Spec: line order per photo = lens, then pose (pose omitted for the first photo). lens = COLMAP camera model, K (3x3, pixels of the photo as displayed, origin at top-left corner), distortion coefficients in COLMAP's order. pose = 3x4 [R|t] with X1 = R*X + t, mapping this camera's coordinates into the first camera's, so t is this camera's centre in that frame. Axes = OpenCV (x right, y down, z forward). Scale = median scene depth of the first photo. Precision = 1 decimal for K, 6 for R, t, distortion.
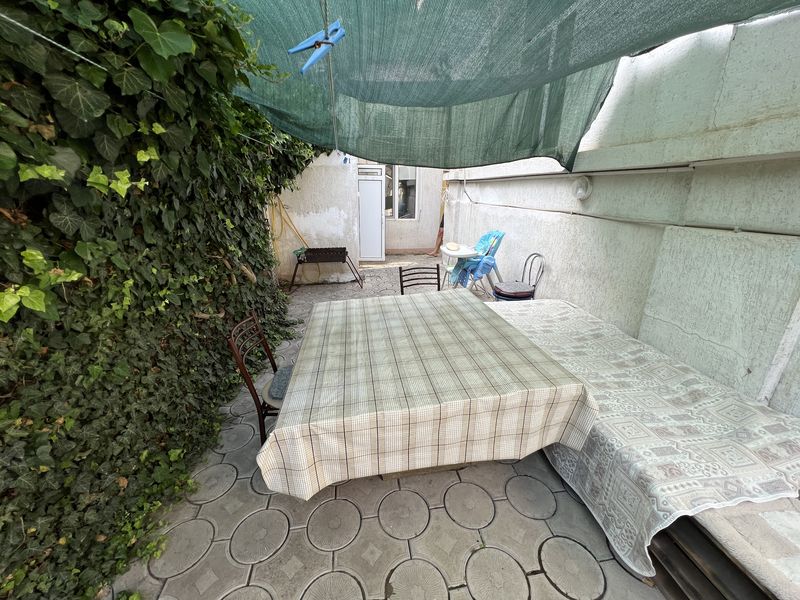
lens RADIAL K [[321.7, 0, 401.3], [0, 321.7, 300.0], [0, 0, 1]] dist [0.000604, -0.000204]
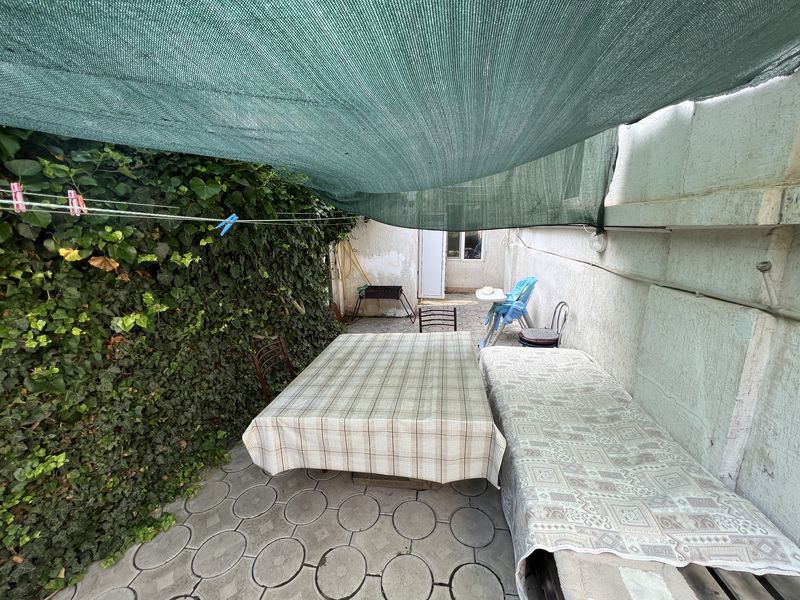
lens RADIAL K [[321.7, 0, 399.7], [0, 321.7, 300.4], [0, 0, 1]] dist [0.000604, -0.000204]
pose [[0.957782, 0.050177, -0.283083, 0.443385], [-0.078738, 0.992785, -0.090429, -0.037604], [0.276503, 0.108901, 0.954823, -0.205000]]
